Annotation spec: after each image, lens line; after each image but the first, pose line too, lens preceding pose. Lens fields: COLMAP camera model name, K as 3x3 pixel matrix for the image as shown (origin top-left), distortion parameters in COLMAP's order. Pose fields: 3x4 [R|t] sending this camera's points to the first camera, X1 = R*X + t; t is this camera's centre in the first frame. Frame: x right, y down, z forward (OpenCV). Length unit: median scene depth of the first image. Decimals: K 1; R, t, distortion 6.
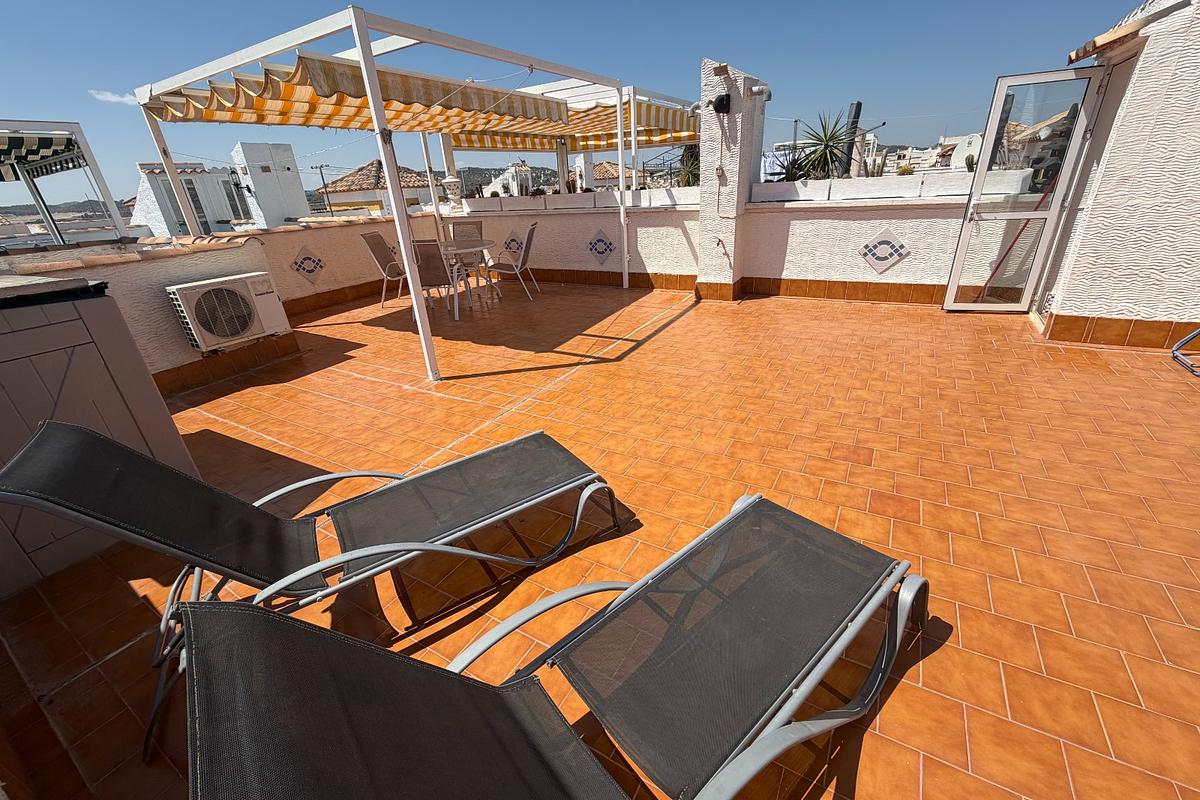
lens RADIAL K [[479.3, 0, 599.9], [0, 479.3, 401.6], [0, 0, 1]] dist [-0.001436, -0.000087]
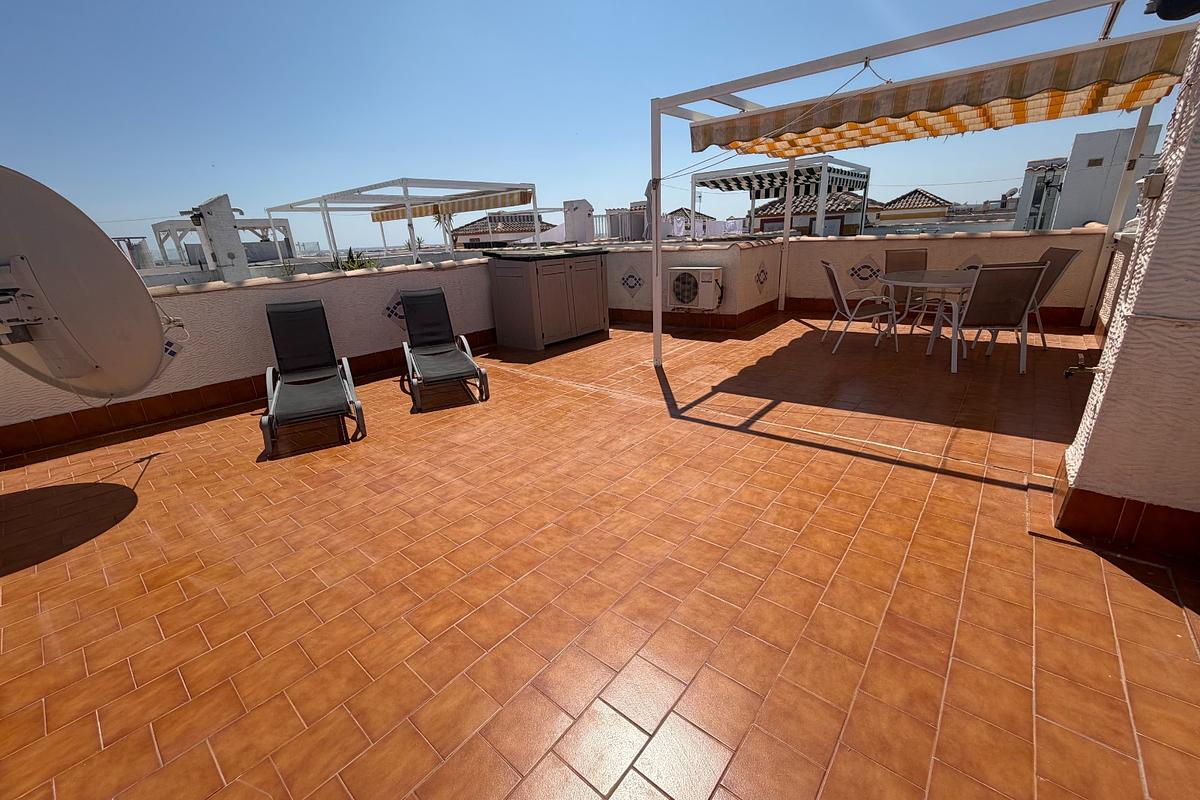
lens RADIAL K [[479.3, 0, 600.2], [0, 479.3, 400.1], [0, 0, 1]] dist [-0.001436, -0.000087]
pose [[-0.154530, 0.392912, -0.906499, 0.842445], [-0.356292, 0.833619, 0.422060, -0.431156], [0.921508, 0.388200, 0.011172, 0.827283]]
